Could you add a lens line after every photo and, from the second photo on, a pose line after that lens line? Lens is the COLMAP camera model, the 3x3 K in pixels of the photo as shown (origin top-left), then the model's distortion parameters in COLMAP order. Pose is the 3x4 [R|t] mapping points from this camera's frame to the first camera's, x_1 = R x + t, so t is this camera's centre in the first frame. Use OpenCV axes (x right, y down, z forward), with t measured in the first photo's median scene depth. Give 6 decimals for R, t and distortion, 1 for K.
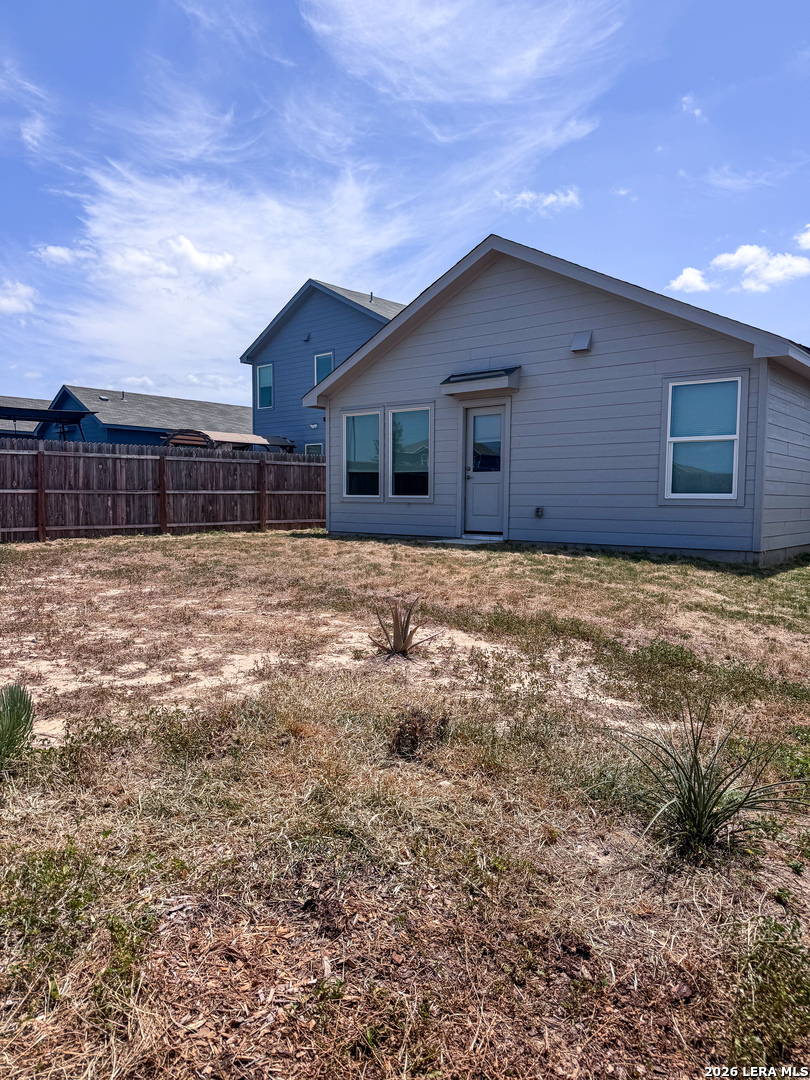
lens RADIAL K [[755.3, 0, 393.8], [0, 755.3, 554.5], [0, 0, 1]] dist [0.075515, -0.096806]
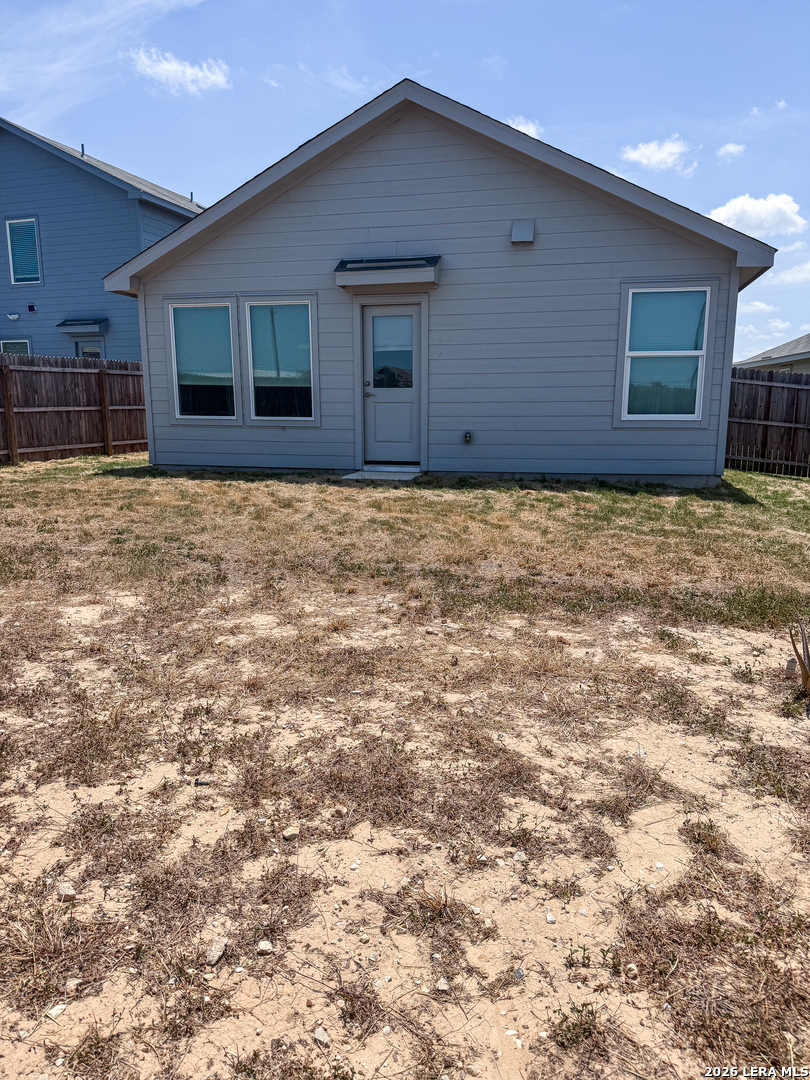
lens RADIAL K [[755.3, 0, 393.8], [0, 755.3, 554.5], [0, 0, 1]] dist [0.075515, -0.096806]
pose [[0.891491, -0.095305, 0.442901, -0.251230], [0.040643, 0.990505, 0.131334, -0.037060], [-0.451212, -0.099082, 0.886899, 0.245514]]
